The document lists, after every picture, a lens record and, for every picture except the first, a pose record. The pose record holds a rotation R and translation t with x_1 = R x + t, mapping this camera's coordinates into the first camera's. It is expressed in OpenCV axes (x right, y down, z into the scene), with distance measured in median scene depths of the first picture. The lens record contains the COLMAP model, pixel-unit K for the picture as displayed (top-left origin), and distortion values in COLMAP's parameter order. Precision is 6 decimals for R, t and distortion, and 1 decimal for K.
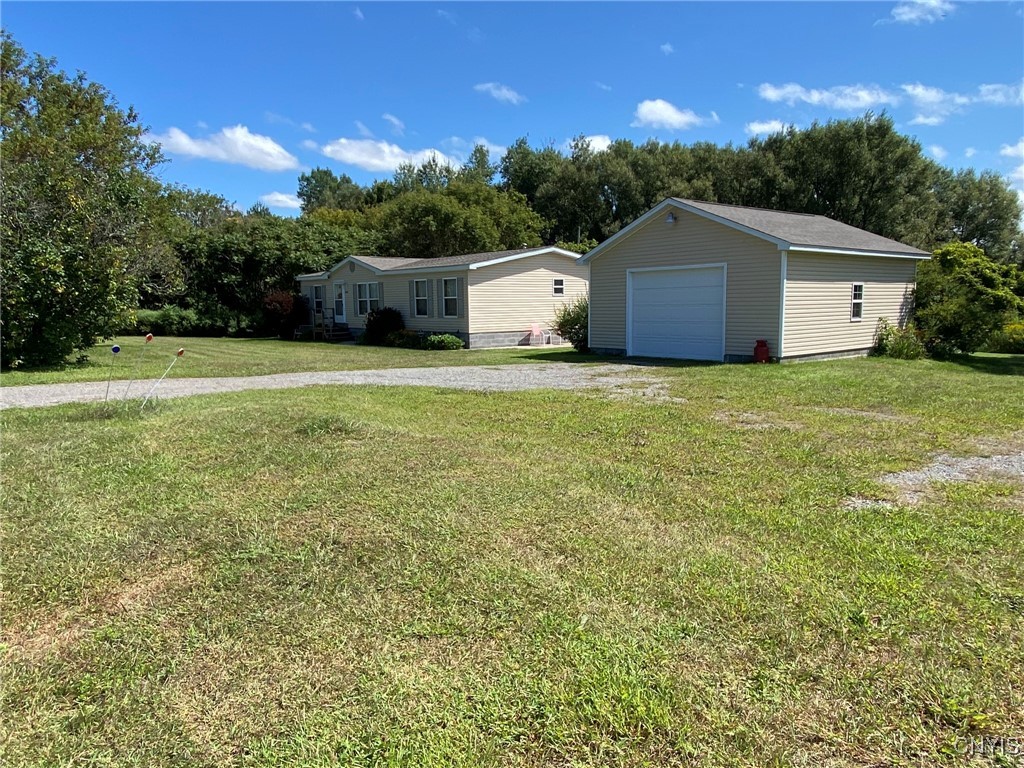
lens RADIAL K [[705.3, 0, 495.7], [0, 705.3, 377.7], [0, 0, 1]] dist [0.072965, -0.085882]
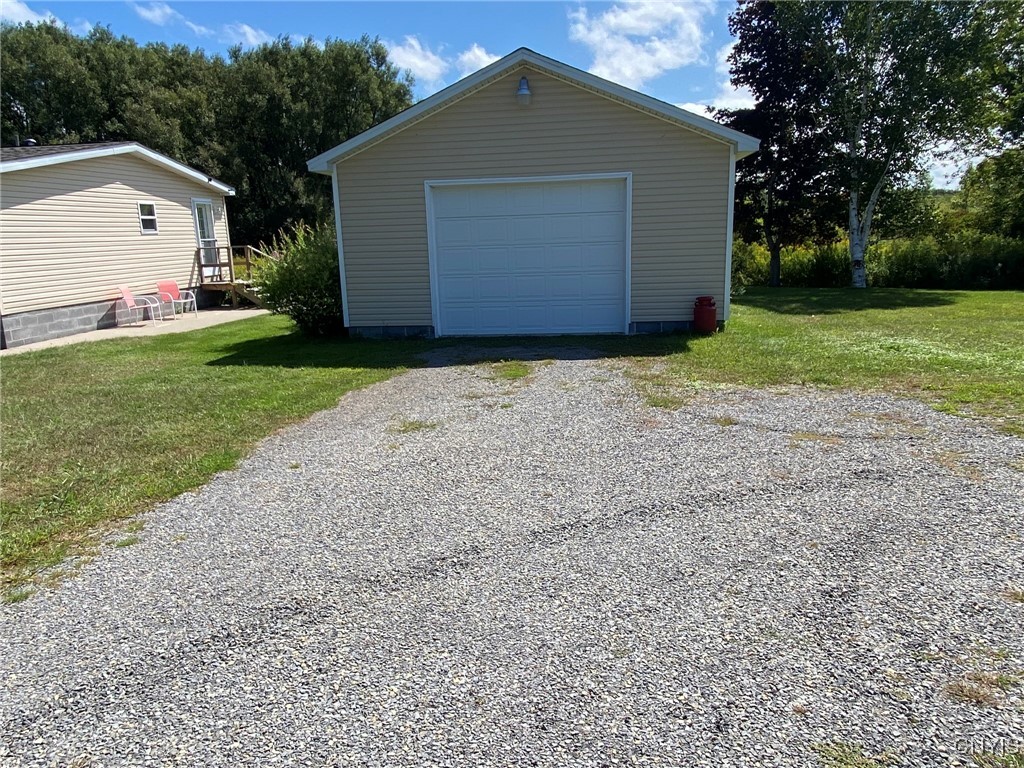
lens RADIAL K [[705.3, 0, 495.7], [0, 705.3, 377.7], [0, 0, 1]] dist [0.072965, -0.085882]
pose [[0.721789, -0.147378, 0.676240, -0.116338], [0.092177, 0.988831, 0.117117, -0.043151], [-0.685948, -0.022200, 0.727312, 0.389262]]
